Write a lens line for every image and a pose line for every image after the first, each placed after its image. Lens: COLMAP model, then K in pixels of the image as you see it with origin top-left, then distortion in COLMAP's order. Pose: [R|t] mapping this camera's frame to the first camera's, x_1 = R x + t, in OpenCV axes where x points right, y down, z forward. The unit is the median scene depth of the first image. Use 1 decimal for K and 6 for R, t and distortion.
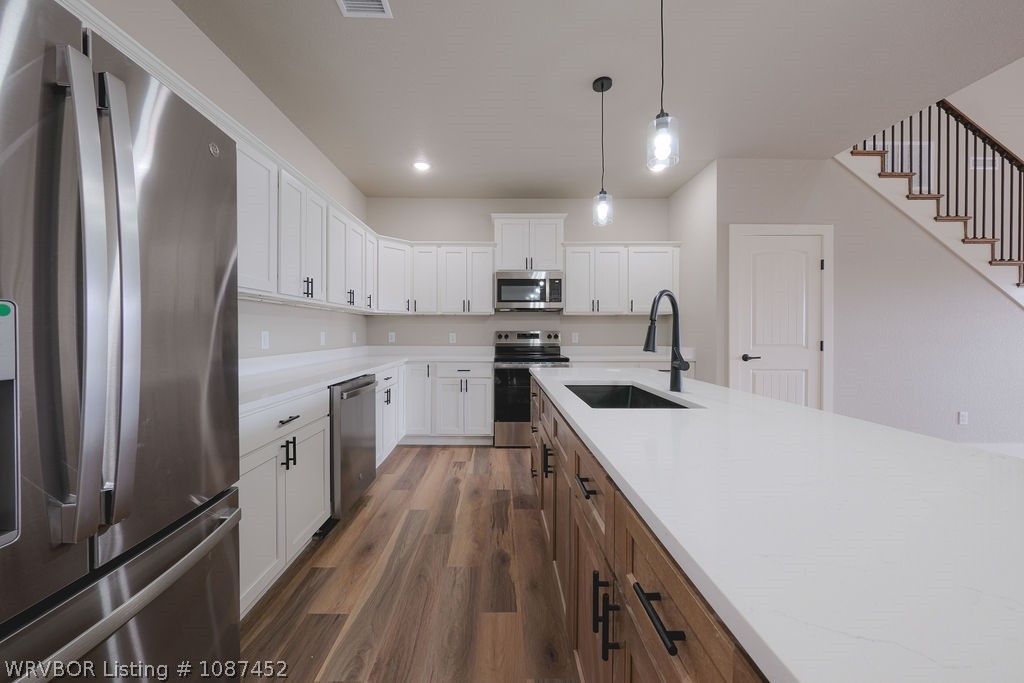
lens RADIAL K [[388.5, 0, 512.9], [0, 388.5, 336.3], [0, 0, 1]] dist [0.003058, -0.001227]
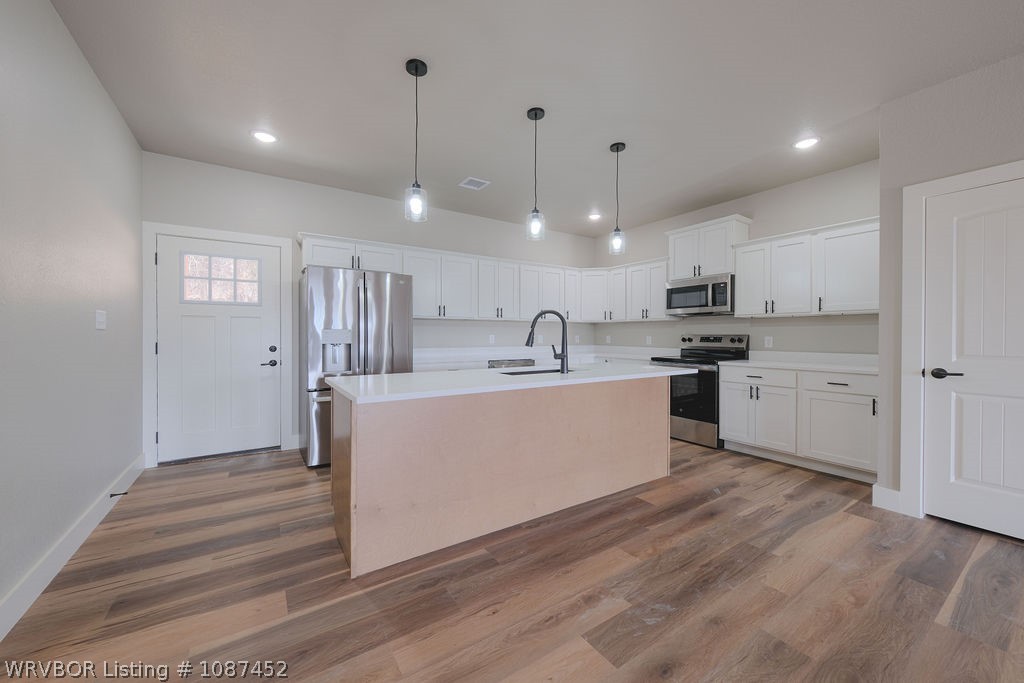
lens RADIAL K [[375.3, 0, 513.4], [0, 375.3, 335.9], [0, 0, 1]] dist [0.002400, 0.000539]
pose [[0.558252, 0.003127, -0.829666, 0.625182], [-0.011106, 0.999931, -0.003704, -0.000306], [0.829597, 0.011282, 0.558248, 0.005038]]
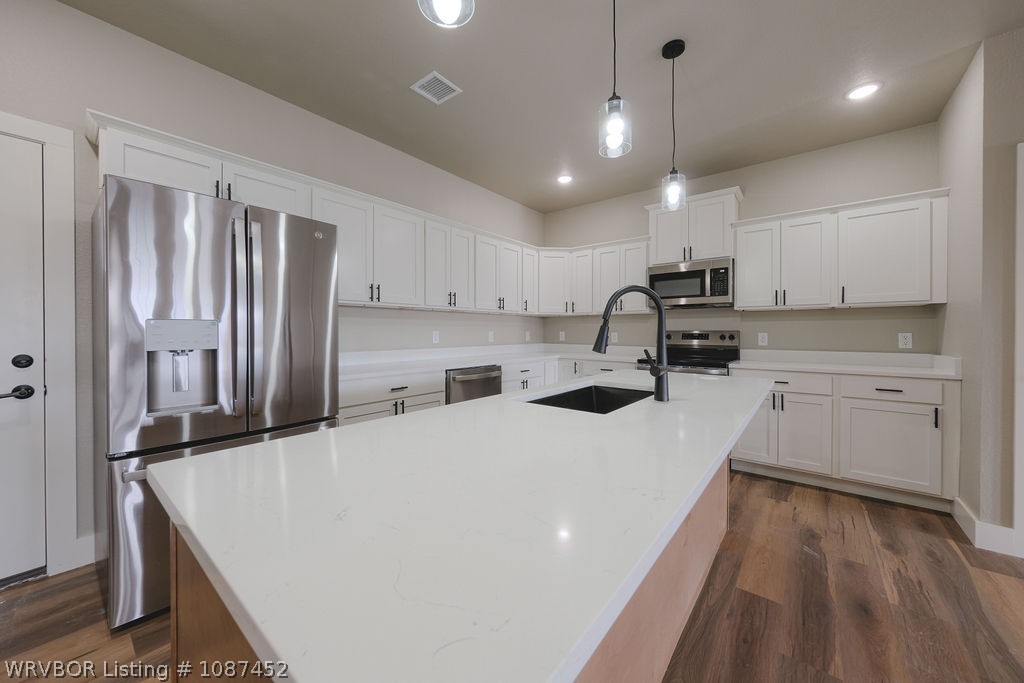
lens RADIAL K [[388.5, 0, 493.4], [0, 388.5, 335.3], [0, 0, 1]] dist [0.003058, -0.001227]
pose [[0.740548, 0.007658, -0.671960, 0.309646], [-0.008789, 0.999960, 0.001710, -0.000218], [0.671946, 0.004640, 0.740585, 0.049952]]
